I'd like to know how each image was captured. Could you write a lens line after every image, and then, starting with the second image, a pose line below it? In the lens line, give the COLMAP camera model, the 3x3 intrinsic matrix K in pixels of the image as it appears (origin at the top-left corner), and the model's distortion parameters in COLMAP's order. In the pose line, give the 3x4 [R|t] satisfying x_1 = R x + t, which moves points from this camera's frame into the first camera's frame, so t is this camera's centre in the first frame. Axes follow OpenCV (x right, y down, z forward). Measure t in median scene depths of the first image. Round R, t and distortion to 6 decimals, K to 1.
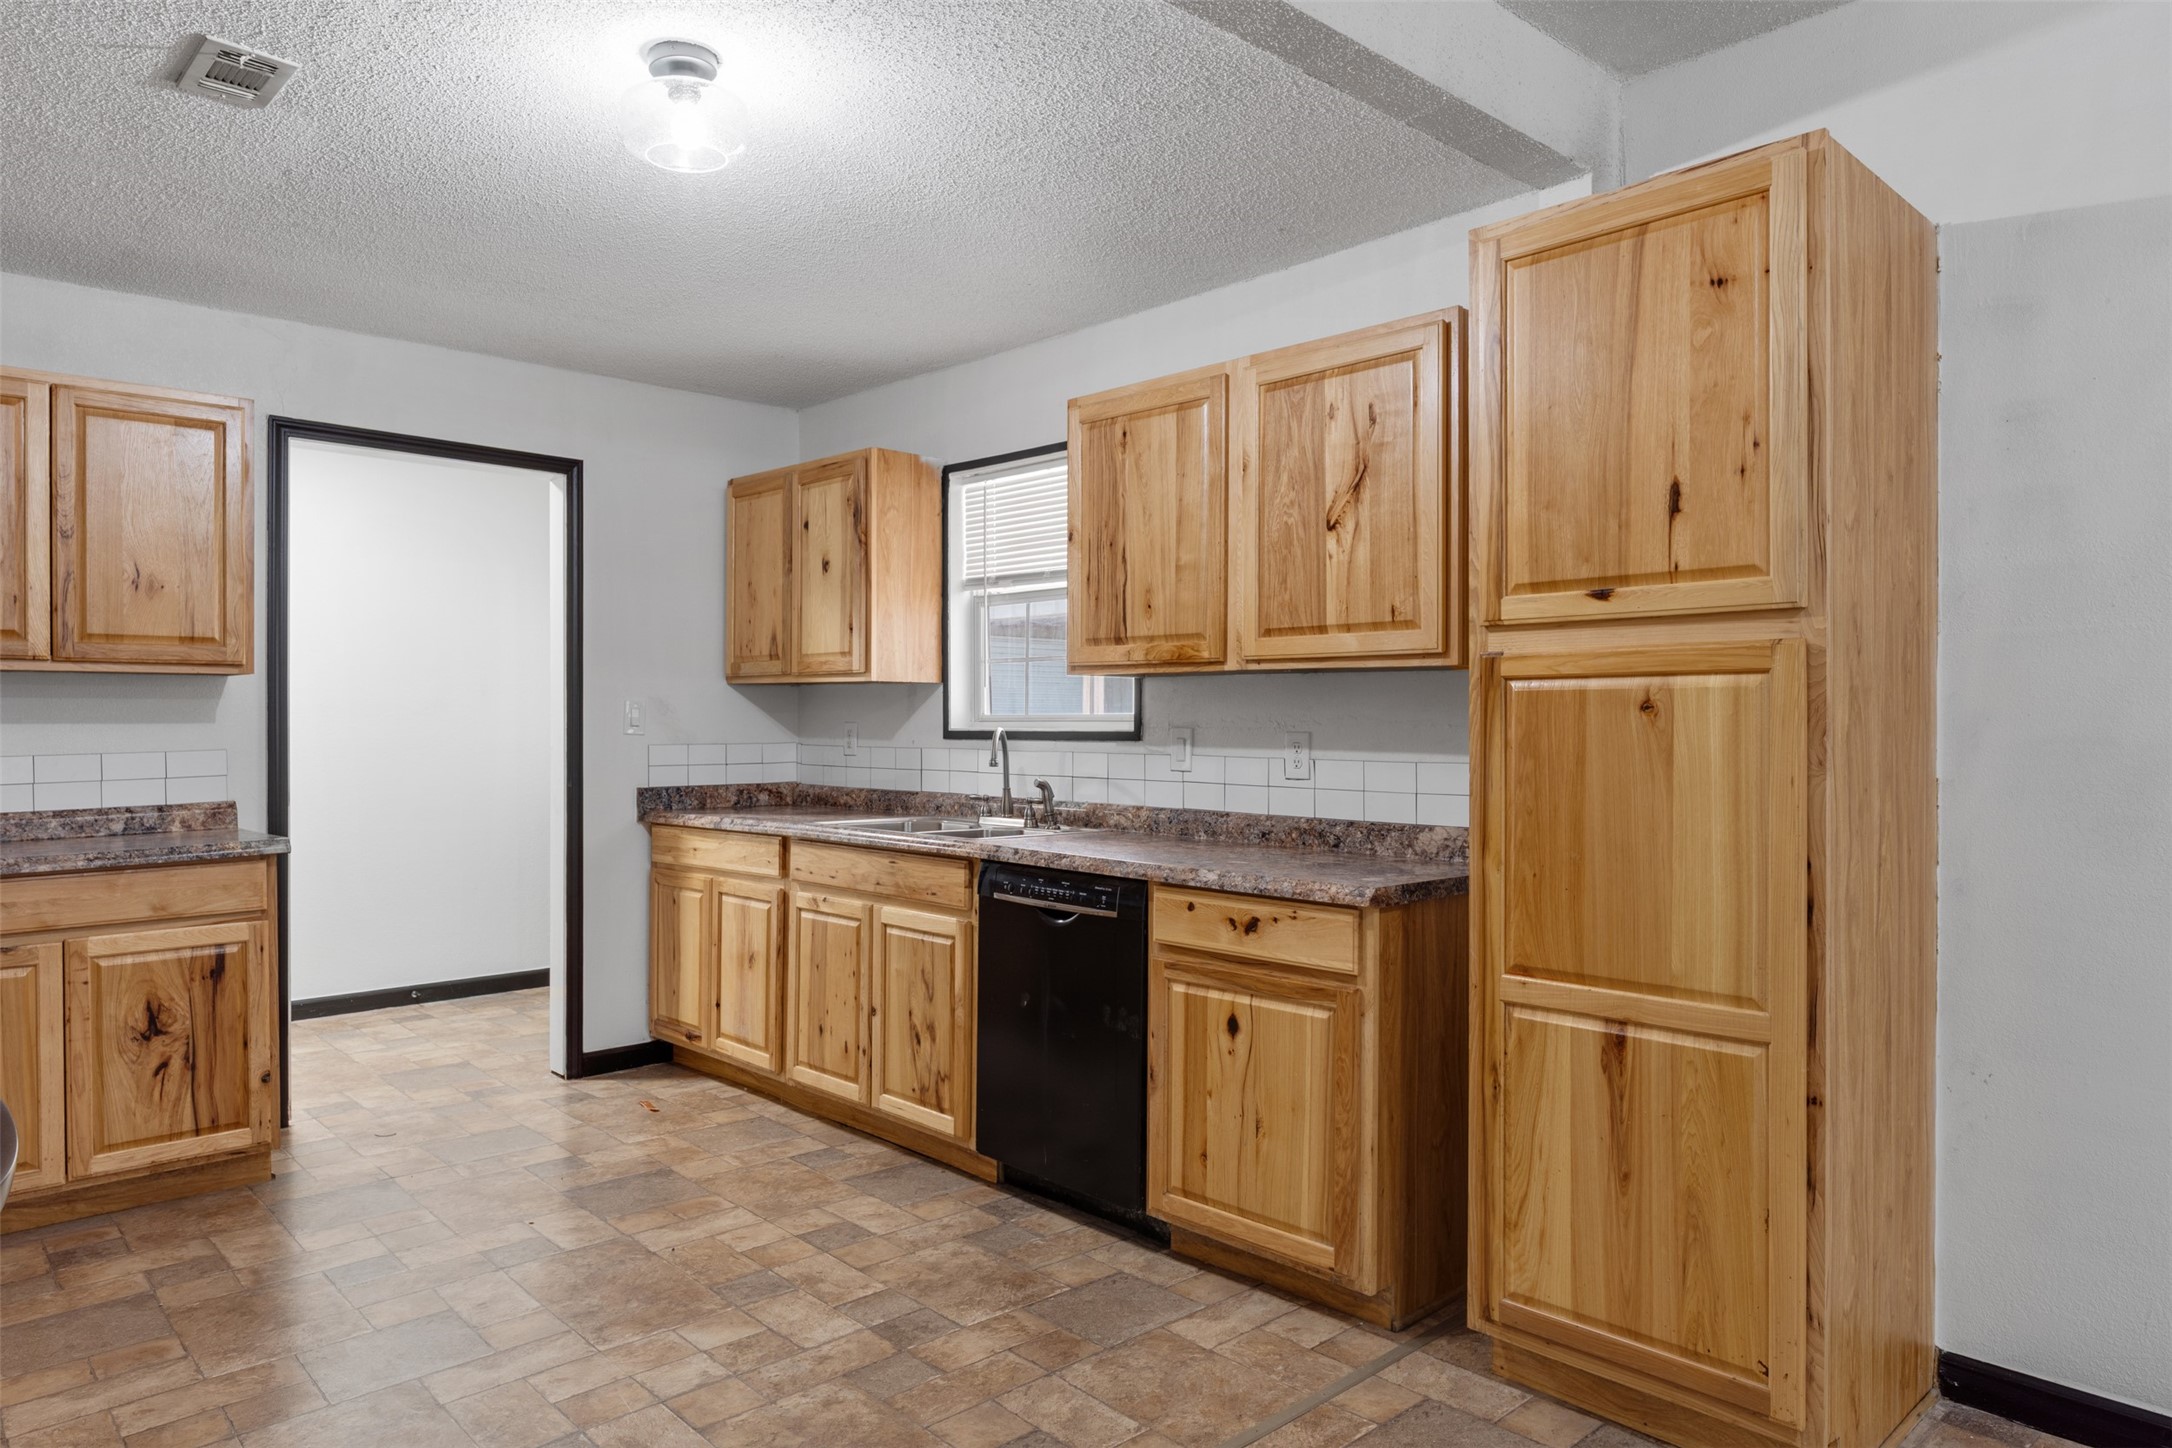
lens RADIAL K [[1372.7, 0, 1079.5], [0, 1372.7, 730.6], [0, 0, 1]] dist [-0.003527, 0.000682]
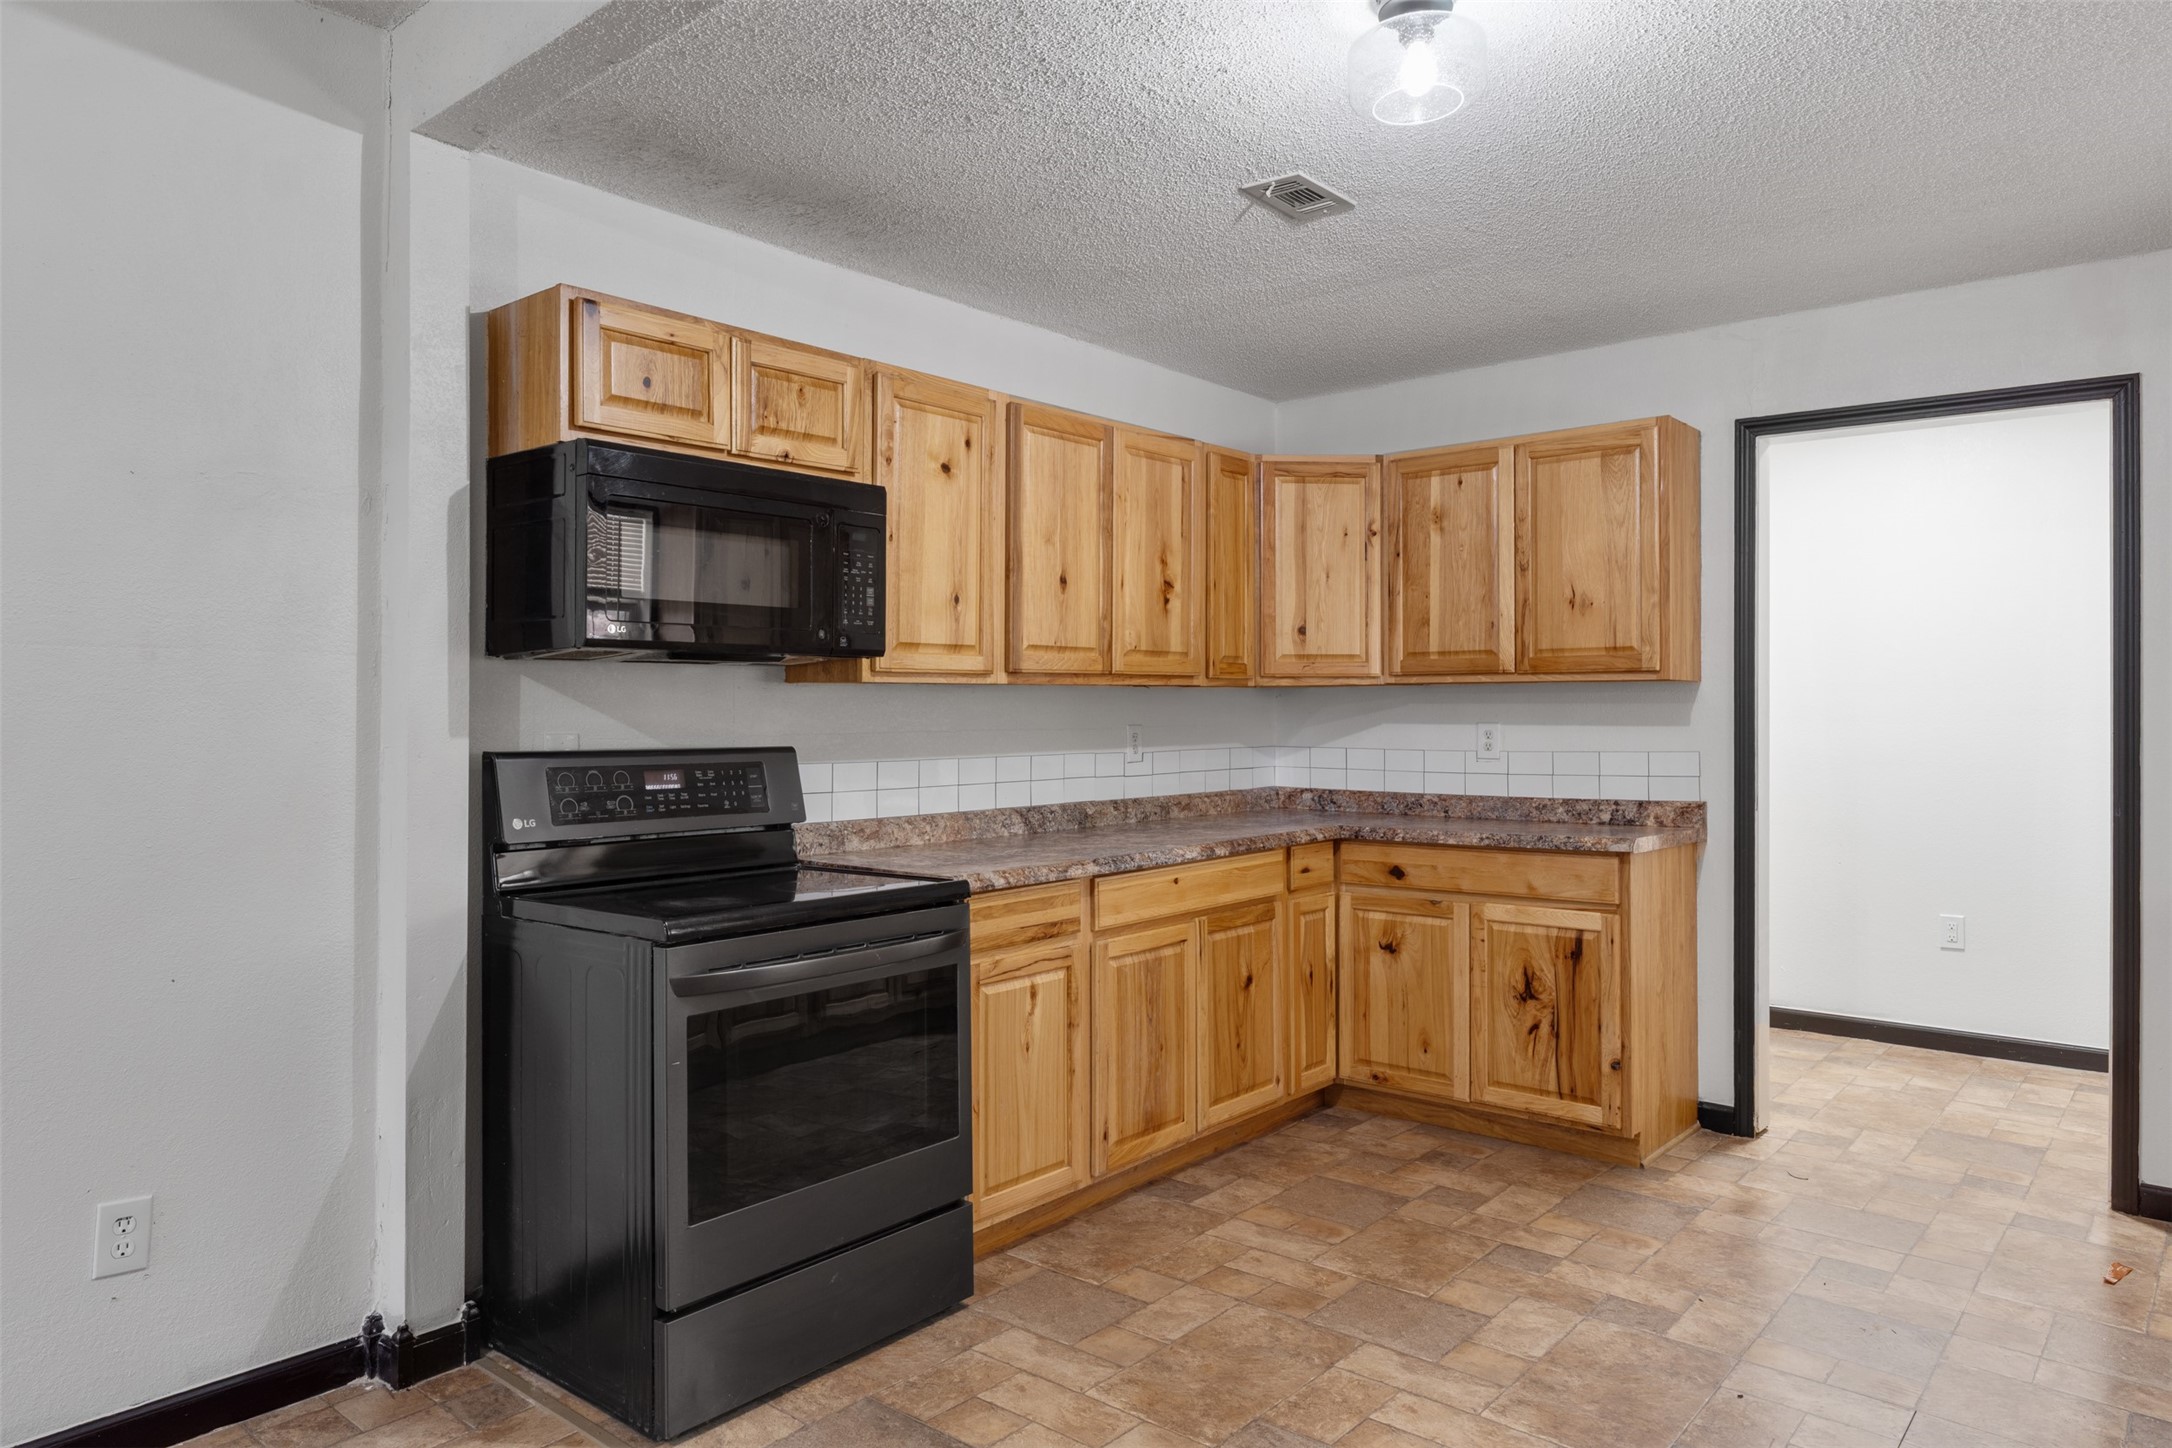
lens RADIAL K [[1372.7, 0, 1075.0], [0, 1372.7, 706.1], [0, 0, 1]] dist [-0.003527, 0.000682]
pose [[0.107352, -0.004730, -0.994210, 0.409247], [-0.011707, 0.999913, -0.006021, -0.010340], [0.994152, 0.012286, 0.107288, 0.477259]]
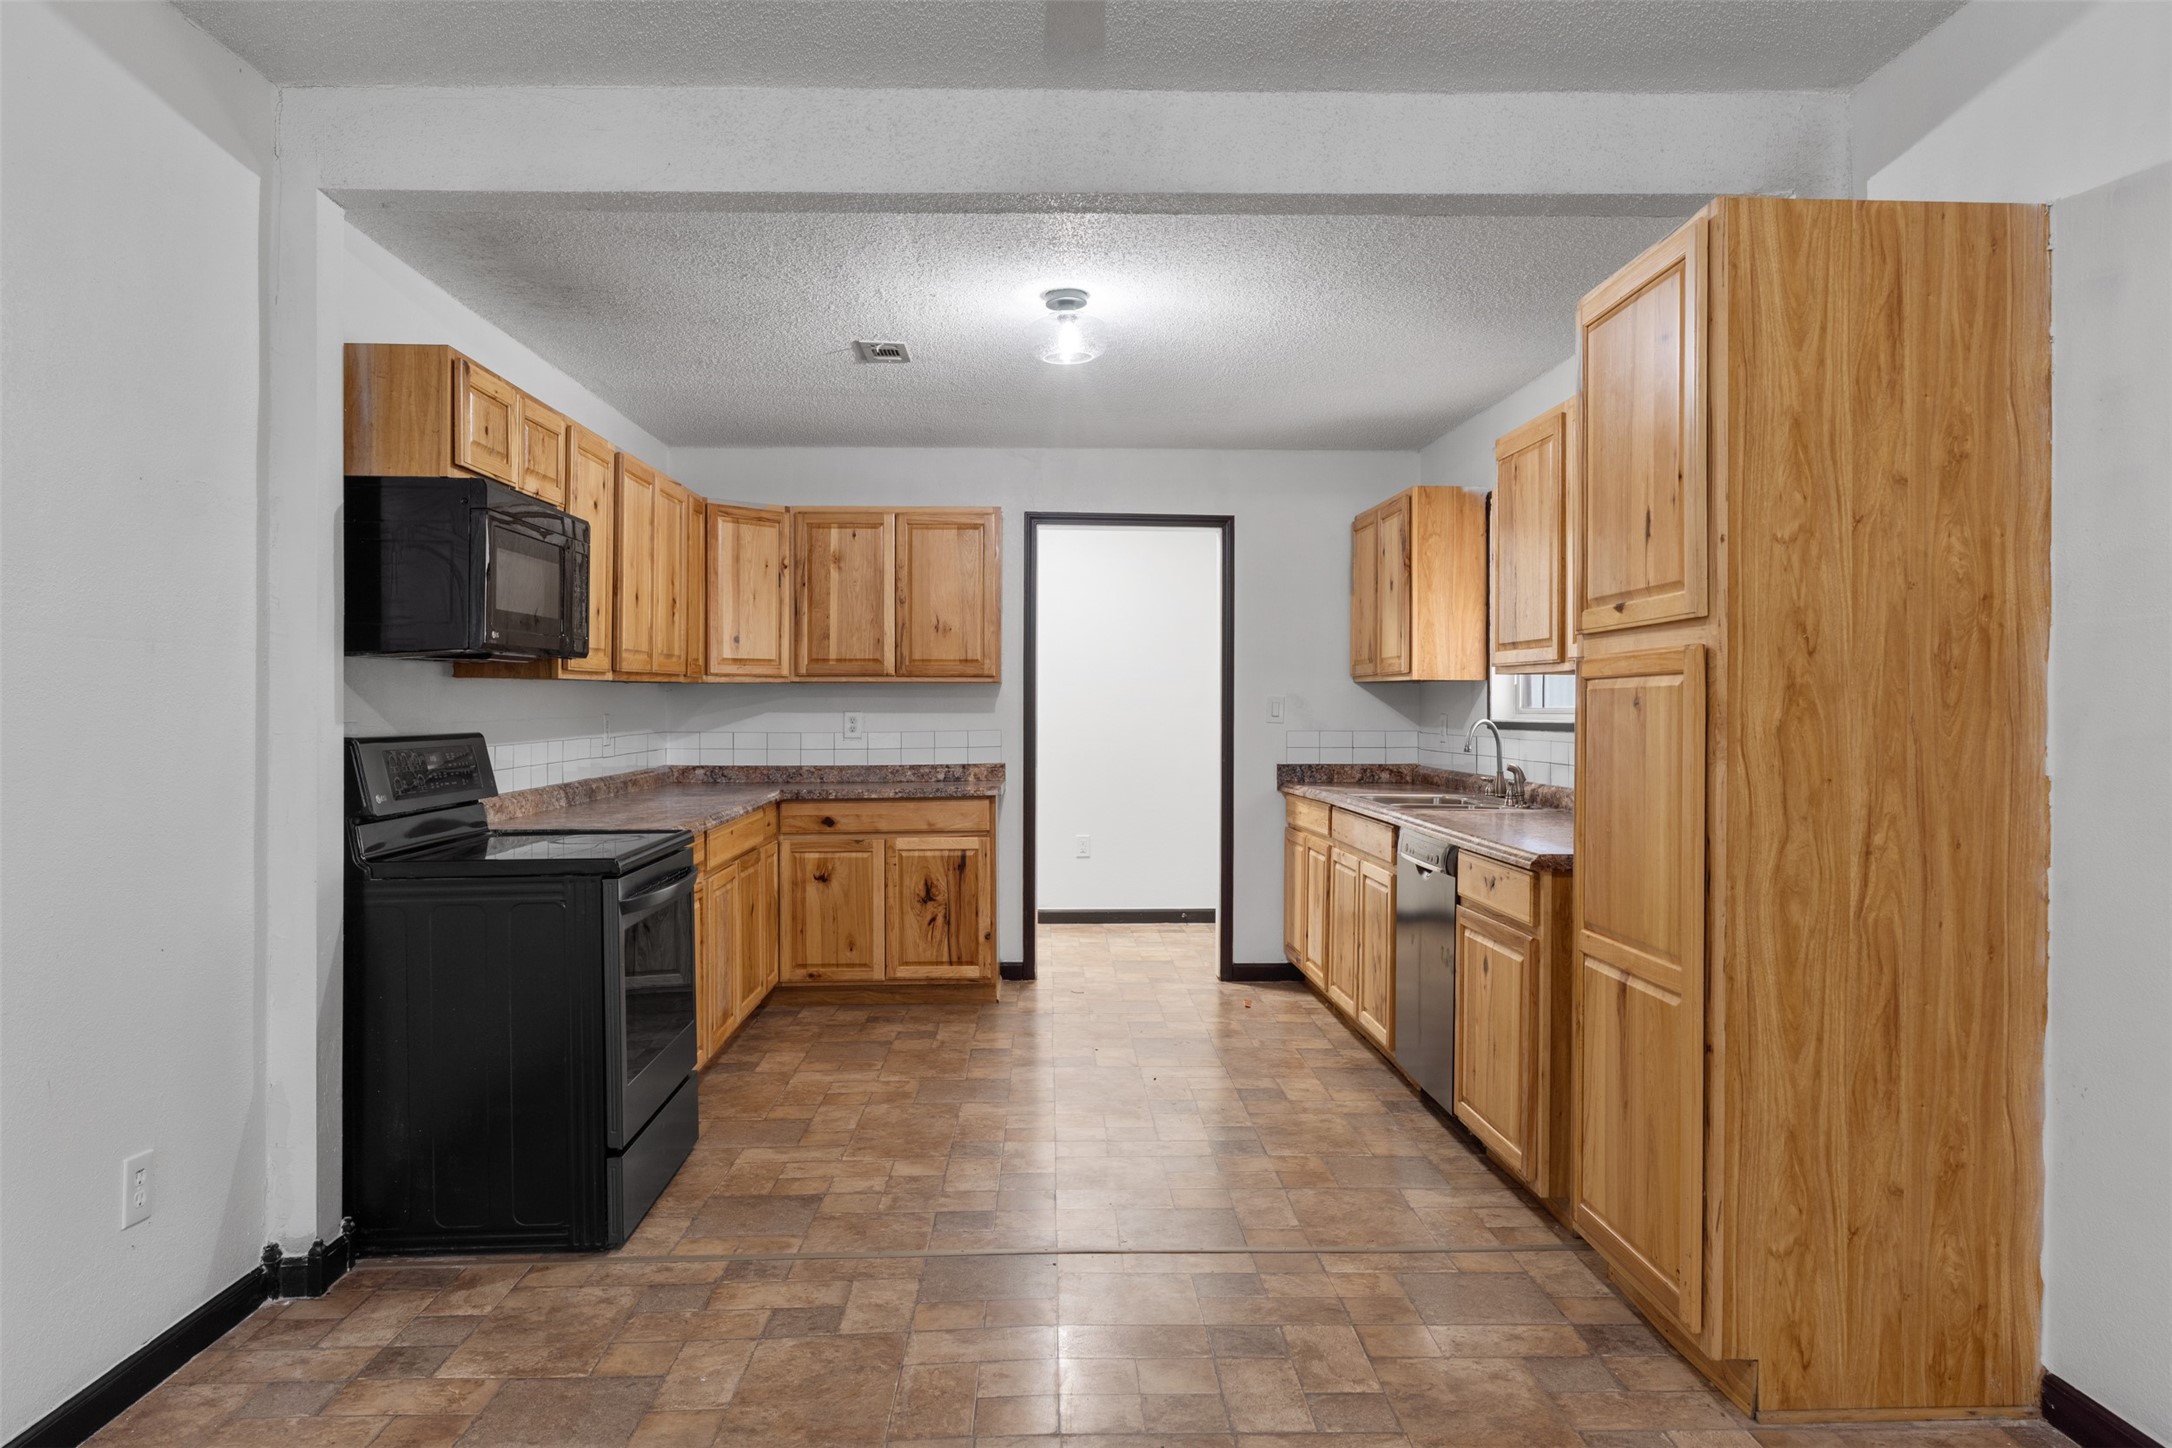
lens RADIAL K [[1372.7, 0, 1076.4], [0, 1372.7, 712.1], [0, 0, 1]] dist [-0.003527, 0.000682]
pose [[0.748981, 0.002532, -0.662587, 0.540550], [-0.006865, 0.999969, -0.003938, -0.001137], [0.662556, 0.007498, 0.748974, -0.125605]]
